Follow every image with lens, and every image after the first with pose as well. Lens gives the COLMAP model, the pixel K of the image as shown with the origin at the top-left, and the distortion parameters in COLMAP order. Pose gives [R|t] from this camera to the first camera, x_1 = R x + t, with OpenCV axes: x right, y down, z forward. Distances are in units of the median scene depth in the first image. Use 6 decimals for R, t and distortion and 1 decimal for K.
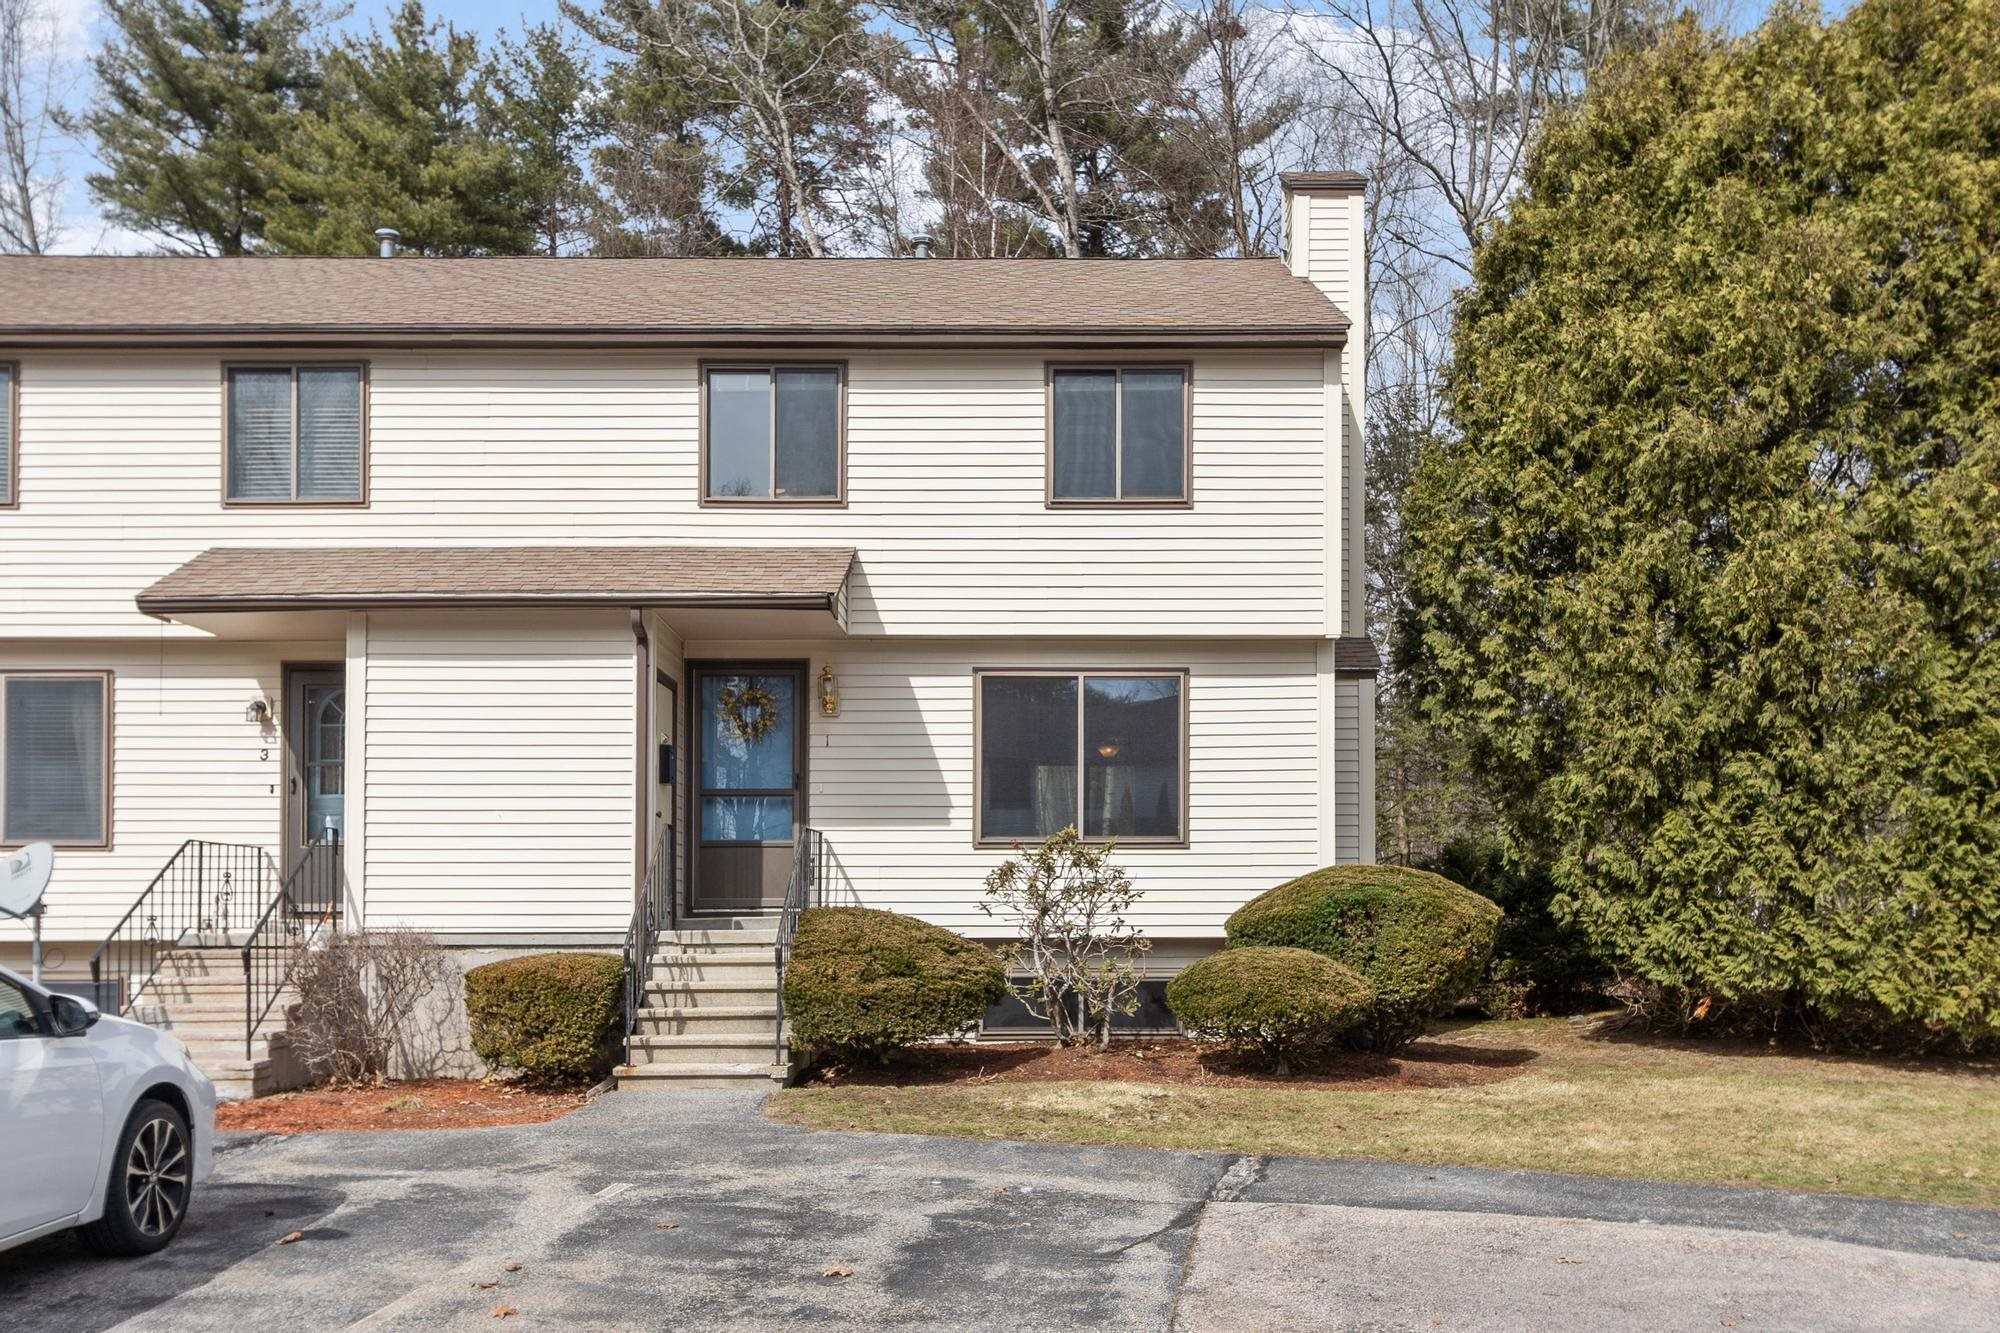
lens RADIAL K [[1698.8, 0, 1004.6], [0, 1698.8, 899.8], [0, 0, 1]] dist [0.004228, -0.004510]
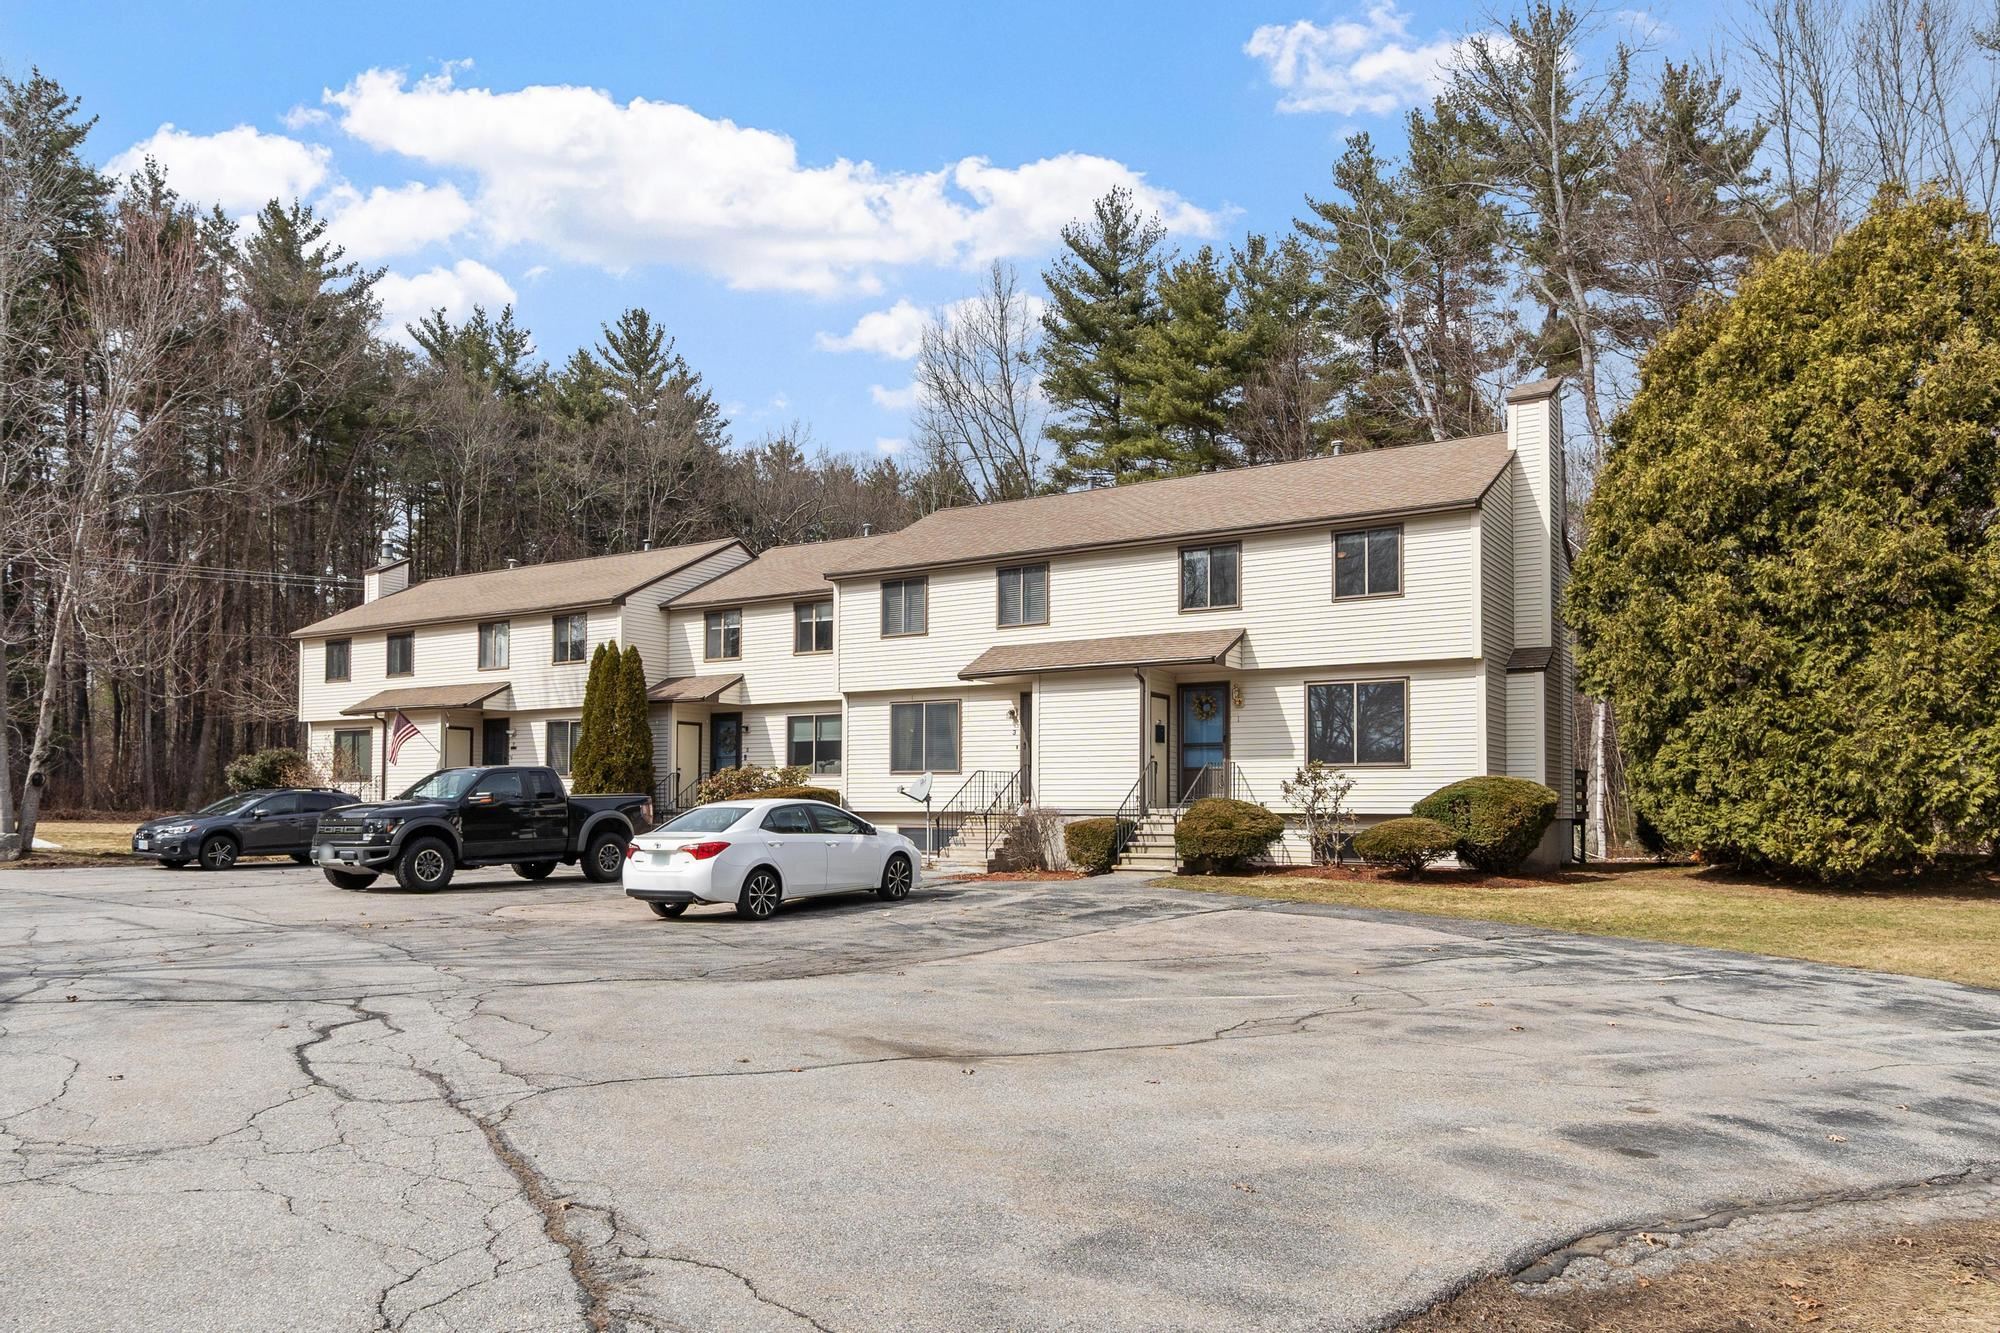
lens RADIAL K [[1429.0, 0, 998.1], [0, 1429.0, 770.9], [0, 0, 1]] dist [-0.008635, -0.002809]
pose [[0.828193, -0.009910, -0.560356, 0.654185], [0.002621, 0.999901, -0.013810, -0.005688], [0.560437, 0.009969, 0.828137, -0.645130]]
